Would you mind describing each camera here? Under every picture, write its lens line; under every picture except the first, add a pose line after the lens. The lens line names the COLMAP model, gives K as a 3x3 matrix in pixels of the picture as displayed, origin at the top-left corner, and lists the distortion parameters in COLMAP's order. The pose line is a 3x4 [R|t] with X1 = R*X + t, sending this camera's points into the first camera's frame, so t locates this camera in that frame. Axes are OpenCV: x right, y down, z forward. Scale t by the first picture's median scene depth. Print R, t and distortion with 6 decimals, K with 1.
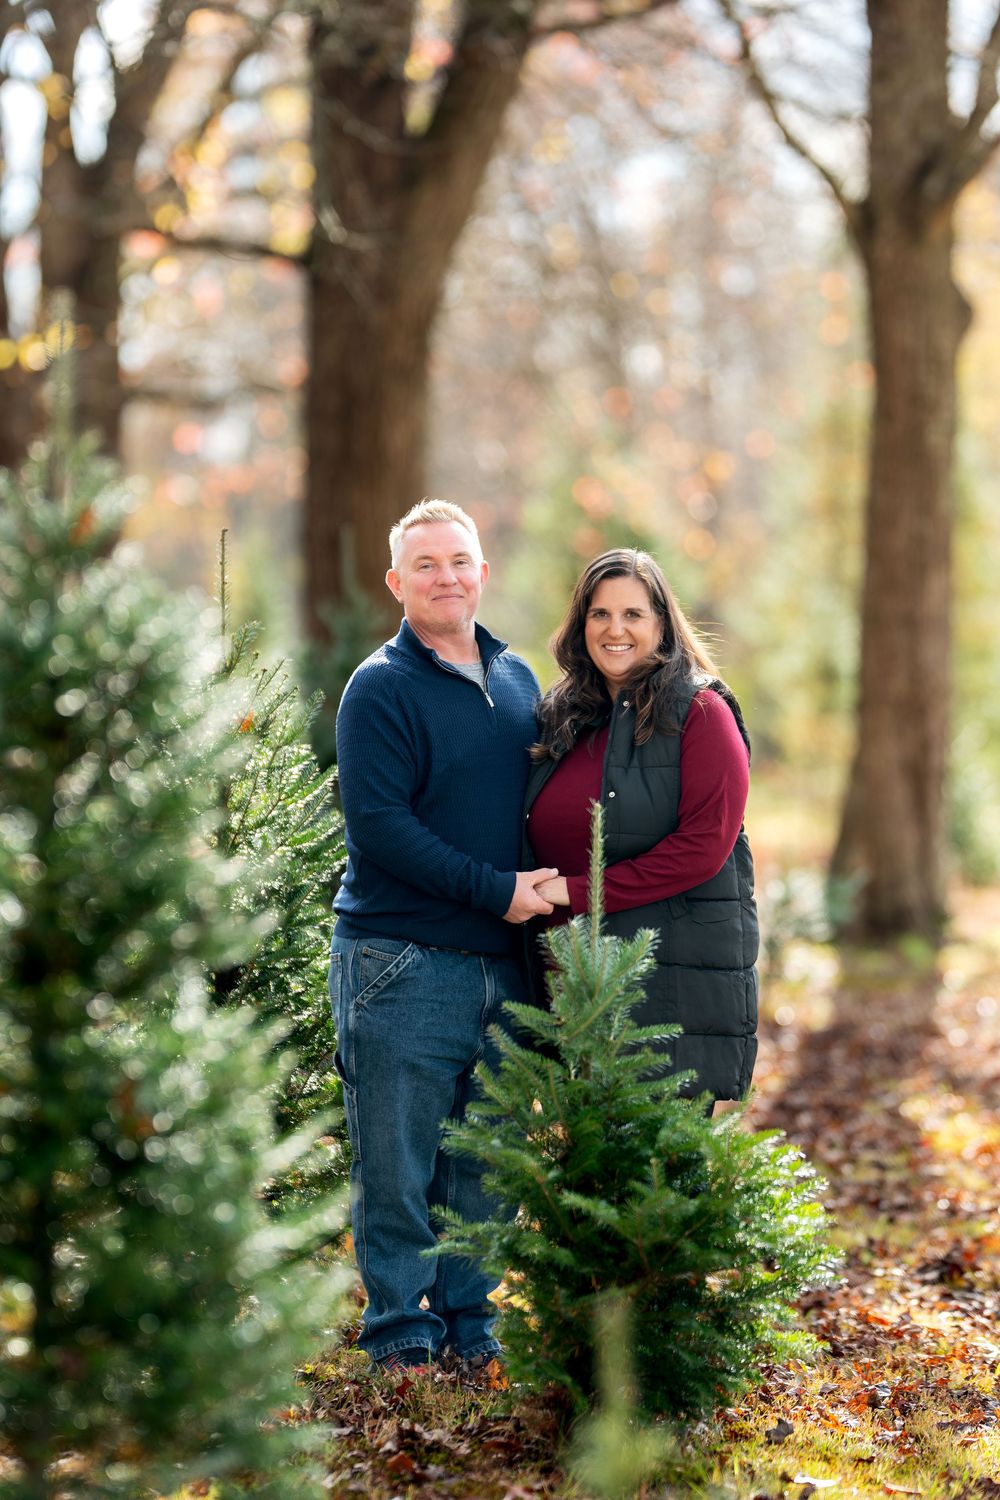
lens RADIAL K [[5729.8, 0, 500.0], [0, 5729.8, 750.0], [0, 0, 1]] dist [-0.037222, 1.461530]
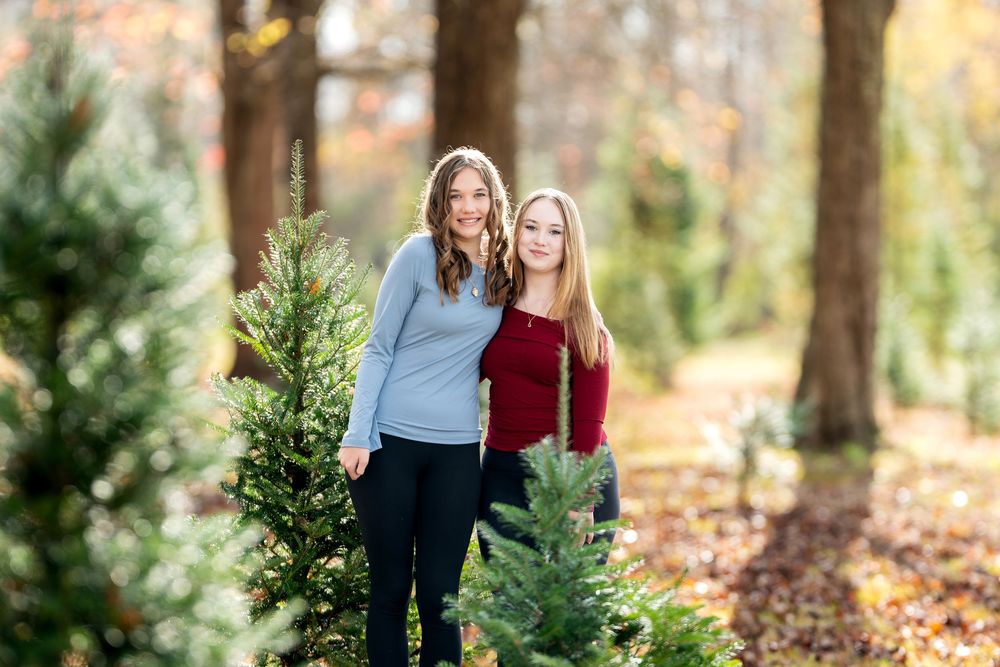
lens RADIAL K [[3816.0, 0, 496.3], [0, 3816.0, 304.1], [0, 0, 1]] dist [0.017327, 0.499813]
pose [[0.999627, -0.002131, -0.027237, 0.024524], [0.002046, 0.999993, -0.003144, 0.002128], [0.027244, 0.003088, 0.999624, 0.143450]]
